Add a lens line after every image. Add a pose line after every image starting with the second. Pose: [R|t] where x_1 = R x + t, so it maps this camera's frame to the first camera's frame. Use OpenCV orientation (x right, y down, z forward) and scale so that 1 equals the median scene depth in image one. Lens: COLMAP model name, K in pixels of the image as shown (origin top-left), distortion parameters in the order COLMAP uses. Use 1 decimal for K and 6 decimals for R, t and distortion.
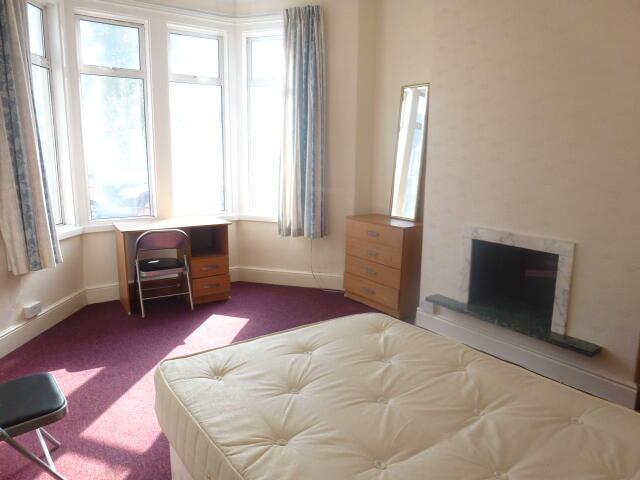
lens RADIAL K [[470.9, 0, 320.2], [0, 470.9, 240.6], [0, 0, 1]] dist [-0.003147, -0.001073]
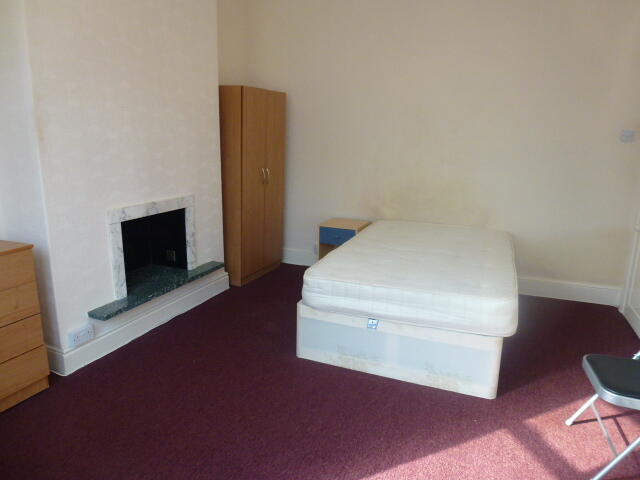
lens RADIAL K [[470.9, 0, 320.1], [0, 470.9, 240.9], [0, 0, 1]] dist [-0.003147, -0.001073]
pose [[-0.551100, -0.203869, 0.809152, -0.626140], [0.137540, 0.934238, 0.329062, -0.219341], [-0.823026, 0.292637, -0.486818, 1.193011]]
